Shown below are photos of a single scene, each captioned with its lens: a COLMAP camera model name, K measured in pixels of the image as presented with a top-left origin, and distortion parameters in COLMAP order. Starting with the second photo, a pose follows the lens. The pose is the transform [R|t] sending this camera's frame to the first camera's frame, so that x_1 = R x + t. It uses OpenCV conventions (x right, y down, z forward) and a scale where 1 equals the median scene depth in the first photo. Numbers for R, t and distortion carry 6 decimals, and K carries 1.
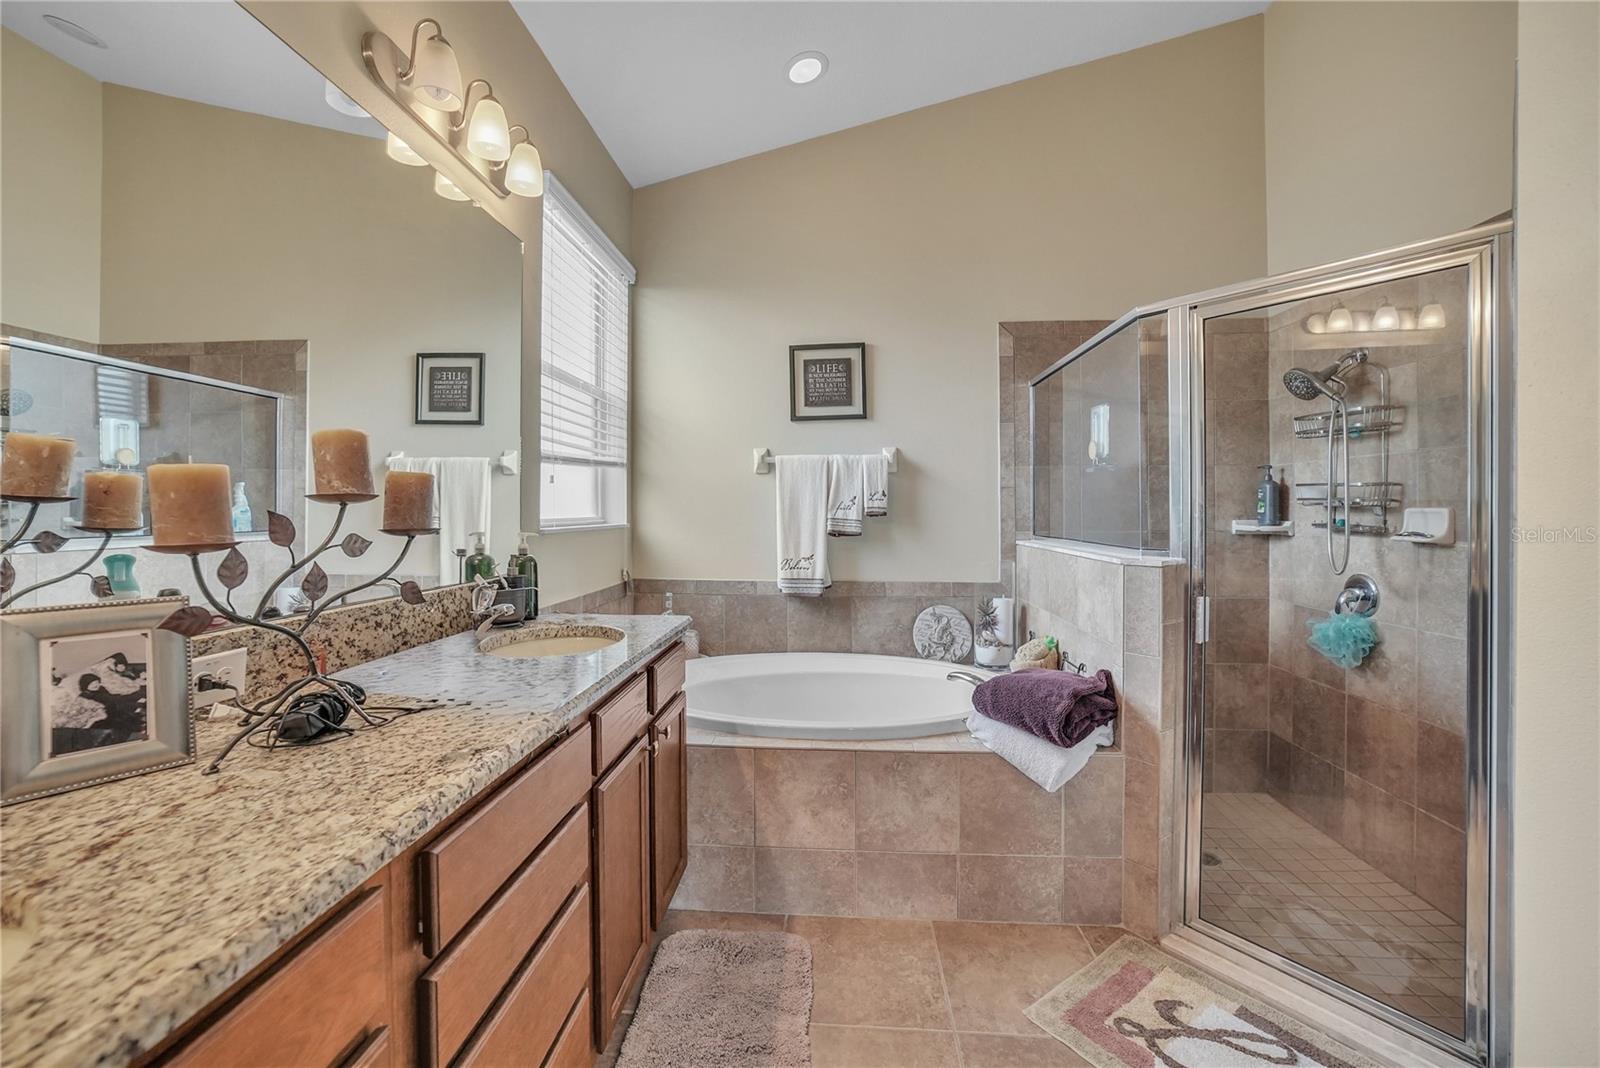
lens RADIAL K [[653.2, 0, 790.1], [0, 653.2, 507.5], [0, 0, 1]] dist [-0.044744, 0.012218]
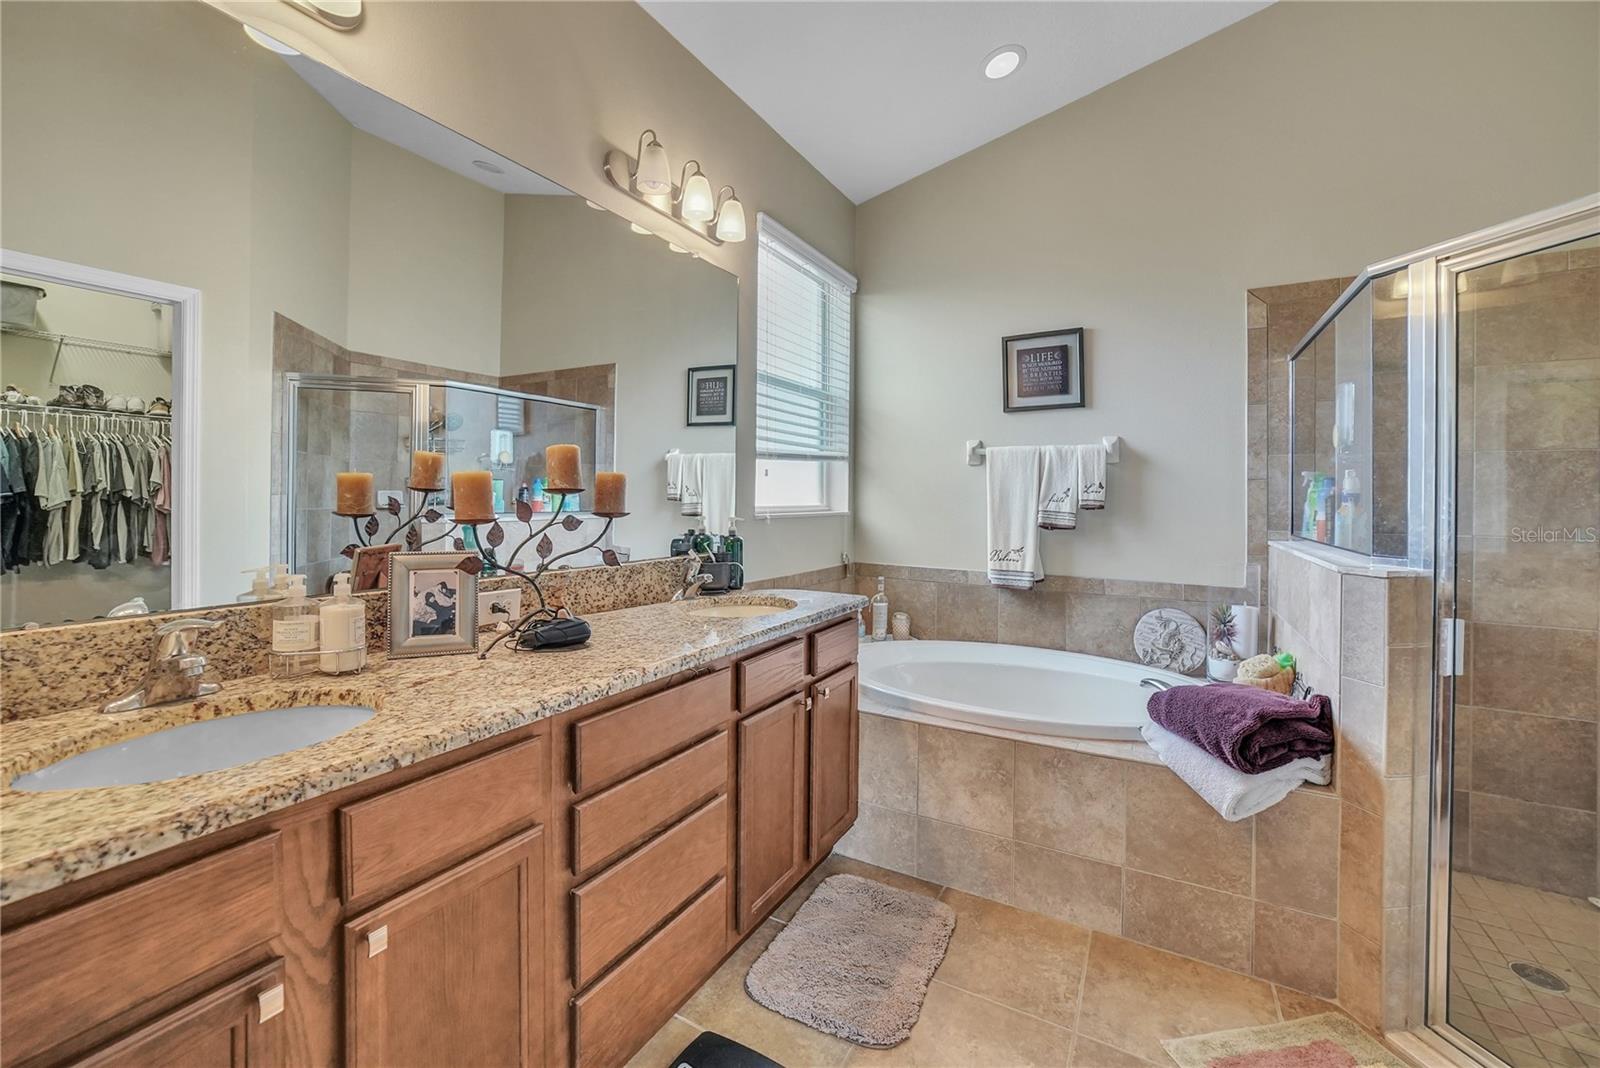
lens RADIAL K [[653.2, 0, 775.8], [0, 653.2, 493.1], [0, 0, 1]] dist [-0.044744, 0.012218]
pose [[0.899148, 0.009668, -0.437537, 0.204654], [-0.010972, 0.999940, -0.000453, -0.007467], [0.437507, 0.005208, 0.899200, -0.072697]]
